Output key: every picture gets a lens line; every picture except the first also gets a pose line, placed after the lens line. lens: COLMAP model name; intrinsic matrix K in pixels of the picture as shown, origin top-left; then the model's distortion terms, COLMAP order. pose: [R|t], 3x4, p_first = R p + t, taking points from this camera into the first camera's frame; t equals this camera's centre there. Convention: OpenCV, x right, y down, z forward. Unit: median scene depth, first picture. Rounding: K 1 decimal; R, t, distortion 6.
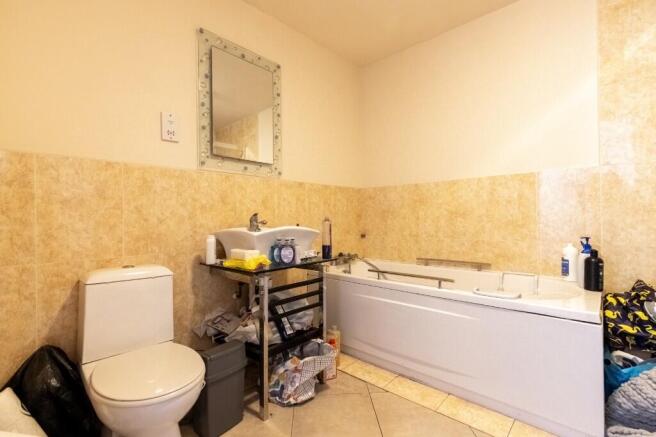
lens RADIAL K [[298.1, 0, 328.0], [0, 298.1, 218.5], [0, 0, 1]] dist [0.002774, -0.000048]
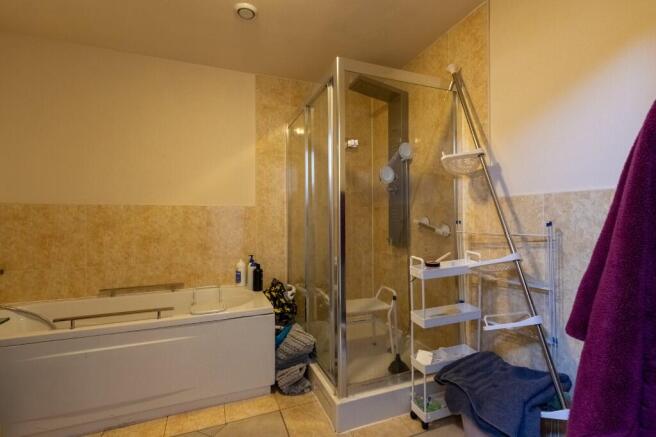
lens RADIAL K [[298.1, 0, 328.0], [0, 298.1, 218.5], [0, 0, 1]] dist [0.002774, -0.000048]
pose [[0.436057, 0.012520, 0.899832, -0.241022], [-0.000331, 0.999905, -0.013752, -0.078500], [-0.899919, 0.005699, 0.436020, 0.016481]]
